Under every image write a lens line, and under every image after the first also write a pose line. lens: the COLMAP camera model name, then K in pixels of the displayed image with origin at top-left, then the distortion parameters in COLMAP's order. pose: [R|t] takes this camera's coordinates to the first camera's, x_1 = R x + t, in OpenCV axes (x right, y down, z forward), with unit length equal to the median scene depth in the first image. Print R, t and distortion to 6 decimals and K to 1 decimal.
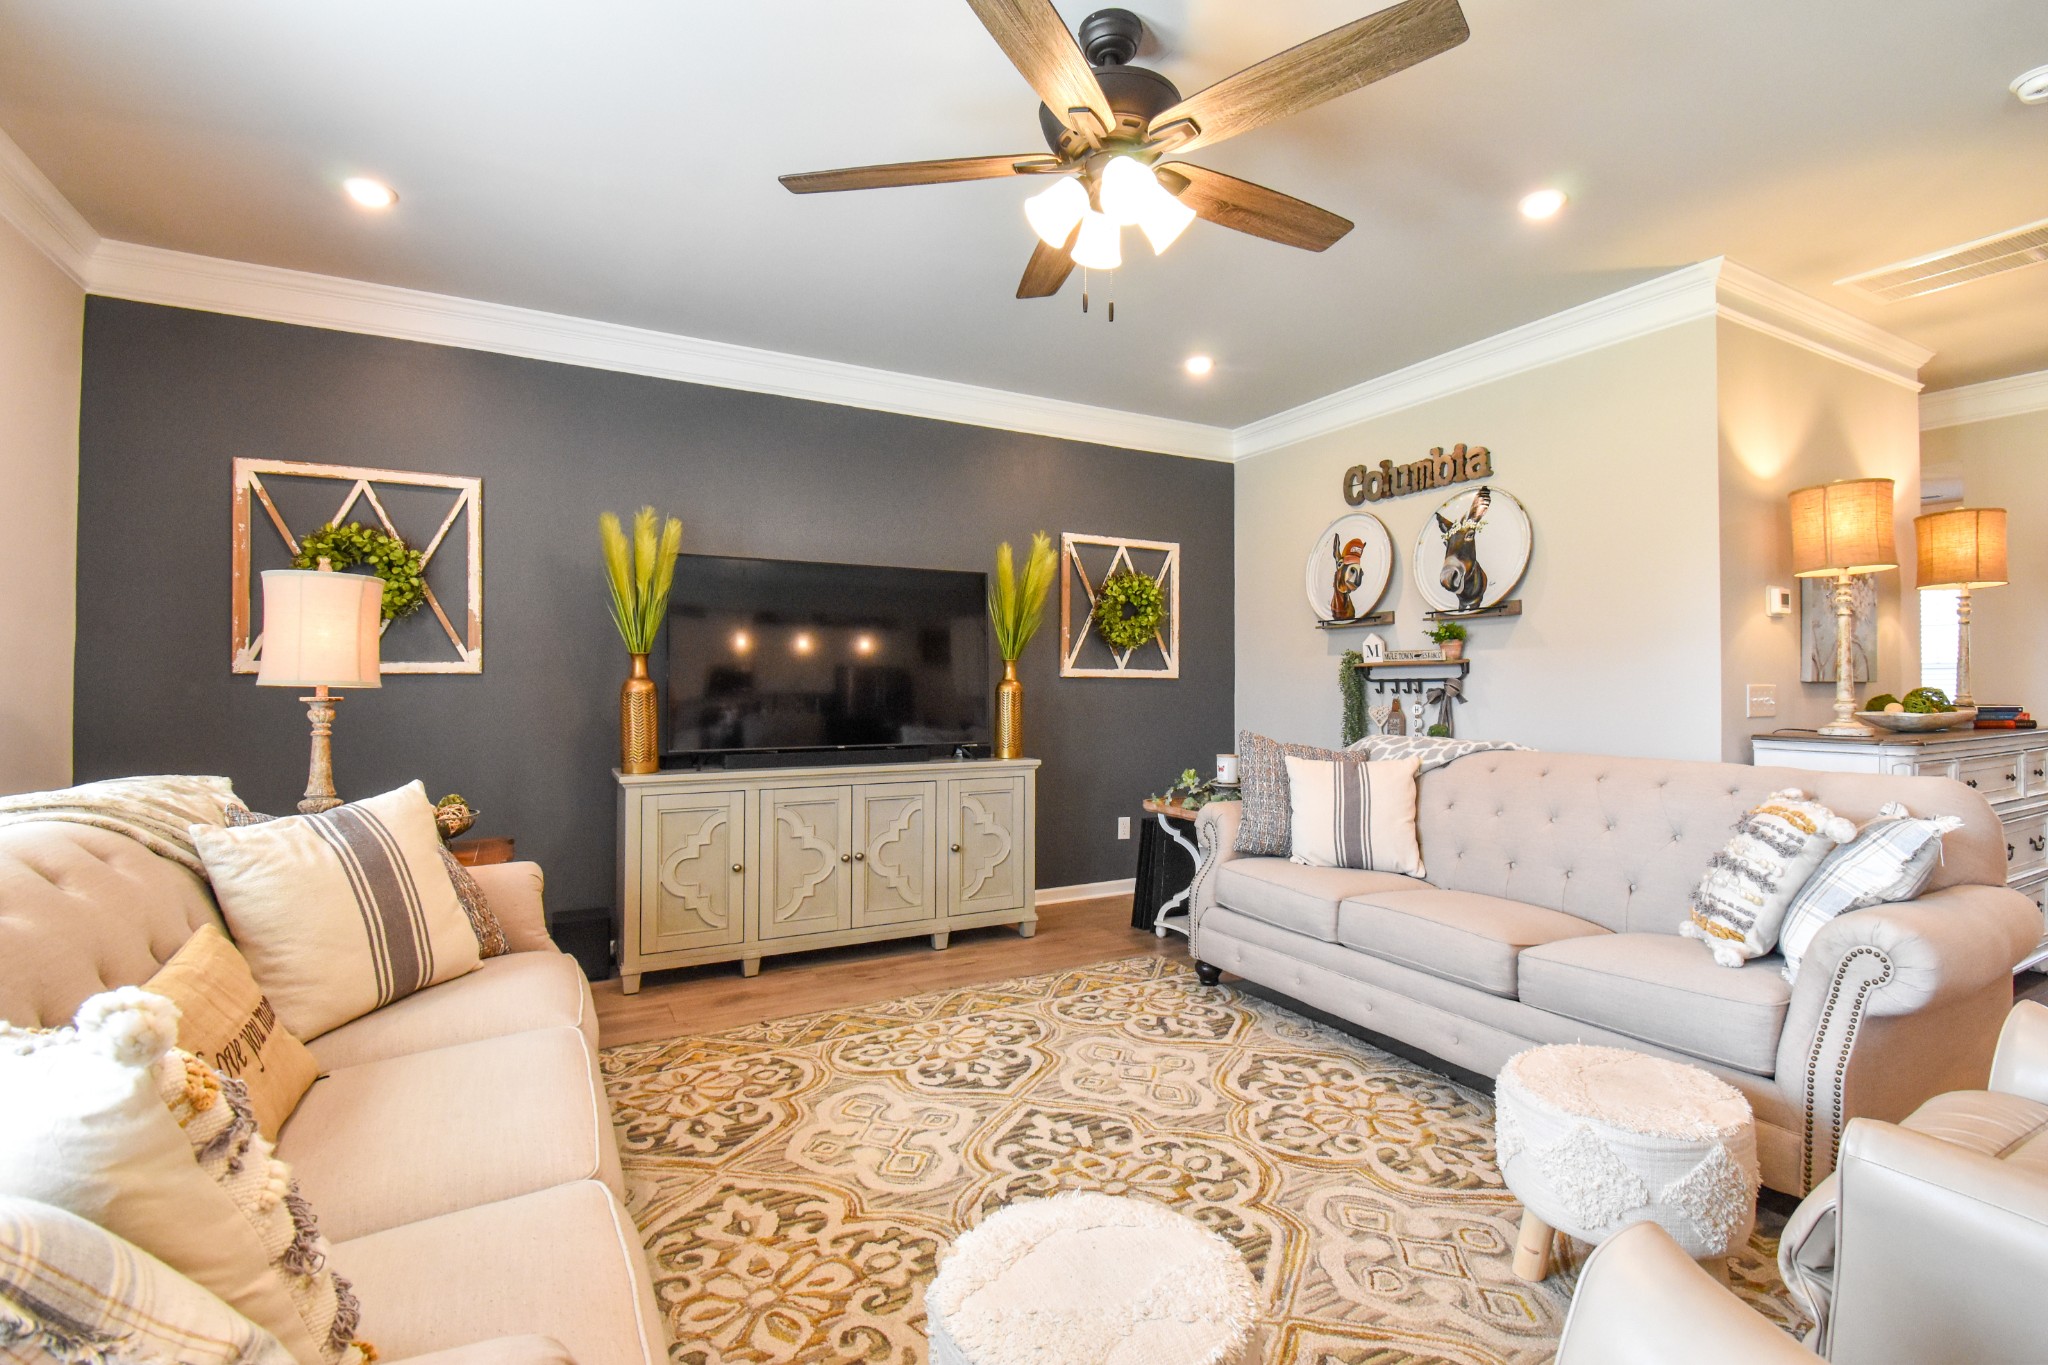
lens RADIAL K [[906.4, 0, 1020.6], [0, 906.4, 674.8], [0, 0, 1]] dist [0.024220, -0.028881]
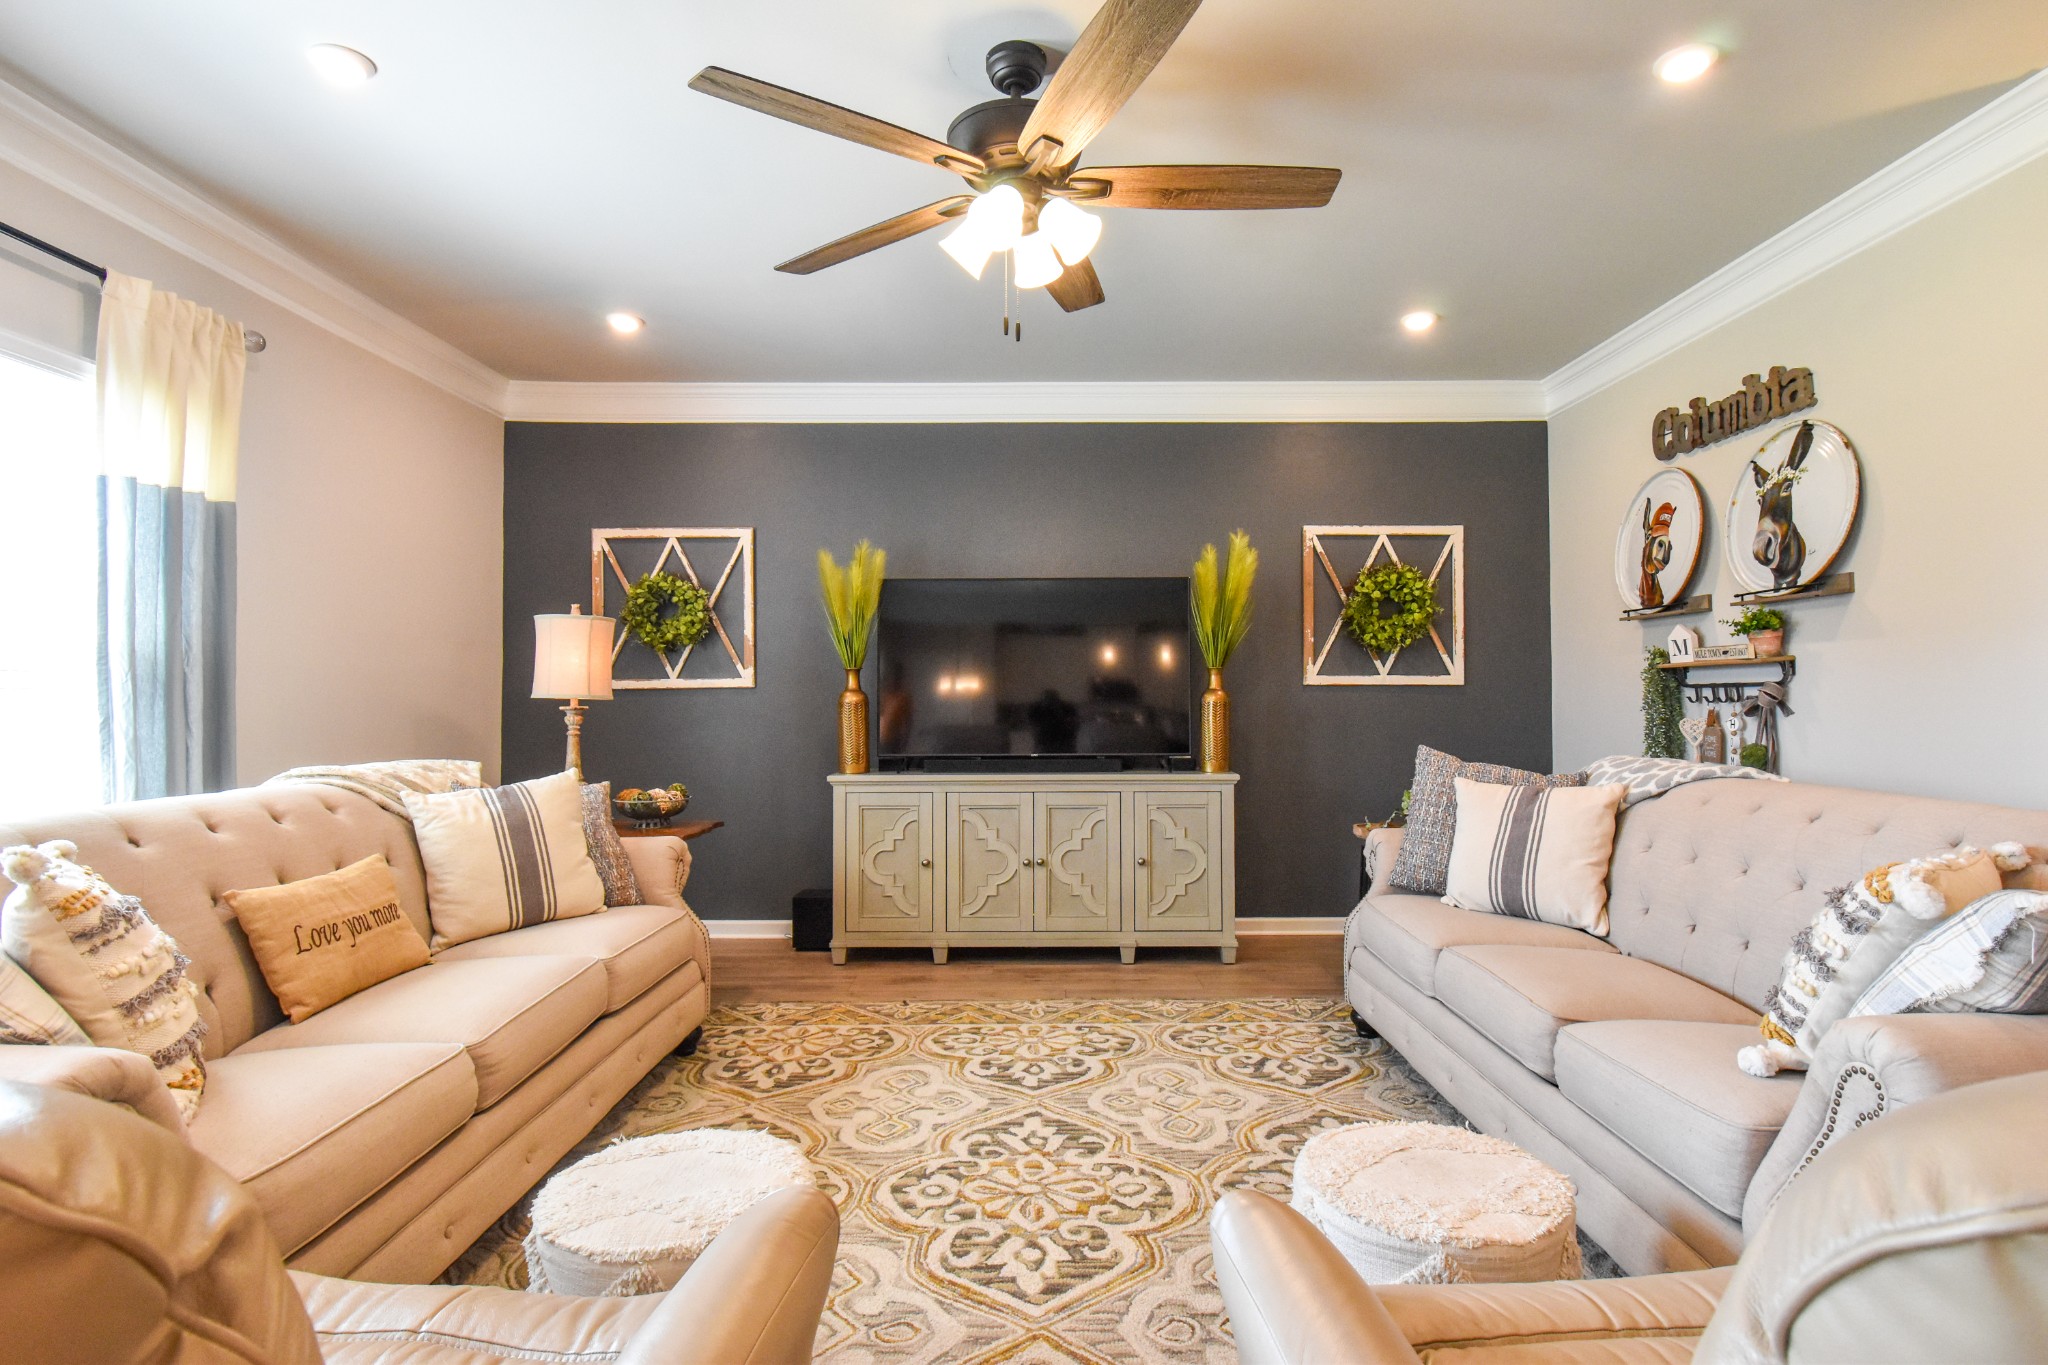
lens RADIAL K [[972.6, 0, 1037.1], [0, 972.6, 675.9], [0, 0, 1]] dist [0.020589, -0.027792]
pose [[0.886738, -0.014434, -0.462046, 0.380019], [0.010577, 0.999884, -0.010938, 0.001376], [0.462151, 0.004812, 0.886788, 0.021243]]
